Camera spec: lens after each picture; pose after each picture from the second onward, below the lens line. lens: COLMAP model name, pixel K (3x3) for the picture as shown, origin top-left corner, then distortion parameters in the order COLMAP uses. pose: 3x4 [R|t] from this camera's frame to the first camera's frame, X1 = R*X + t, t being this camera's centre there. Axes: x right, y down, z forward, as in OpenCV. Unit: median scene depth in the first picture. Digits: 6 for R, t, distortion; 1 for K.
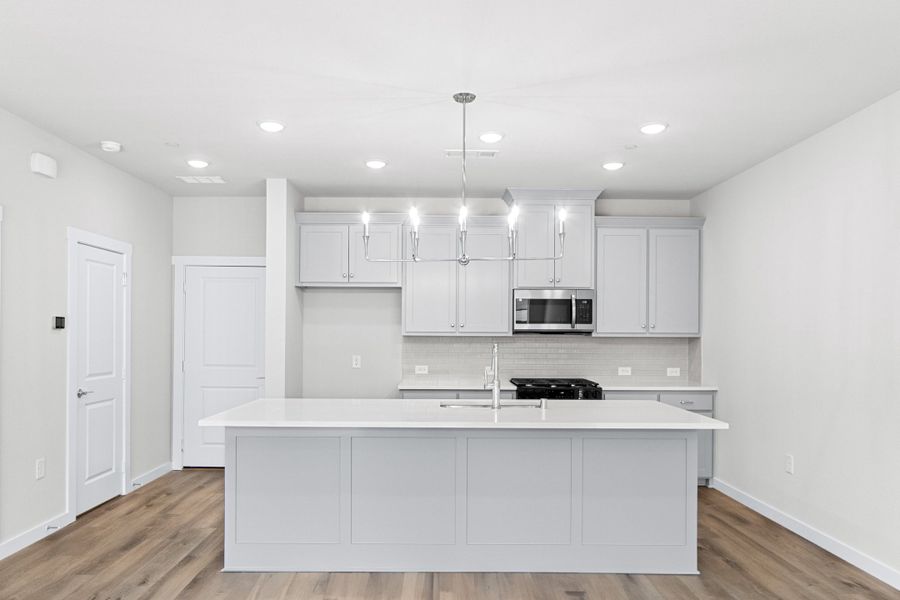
lens RADIAL K [[631.3, 0, 448.5], [0, 631.3, 329.7], [0, 0, 1]] dist [-0.028723, 0.000828]
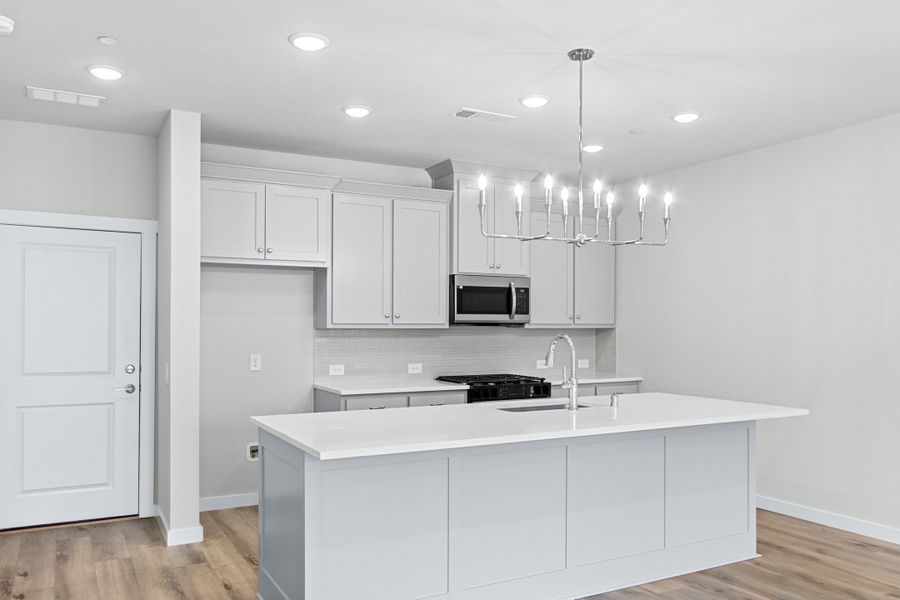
lens RADIAL K [[710.3, 0, 451.1], [0, 710.3, 329.0], [0, 0, 1]] dist [-0.012144, -0.000795]
pose [[0.882352, -0.006136, 0.470551, -0.364206], [0.000640, 0.999930, 0.011840, -0.000363], [-0.470590, -0.010146, 0.882293, 0.131109]]
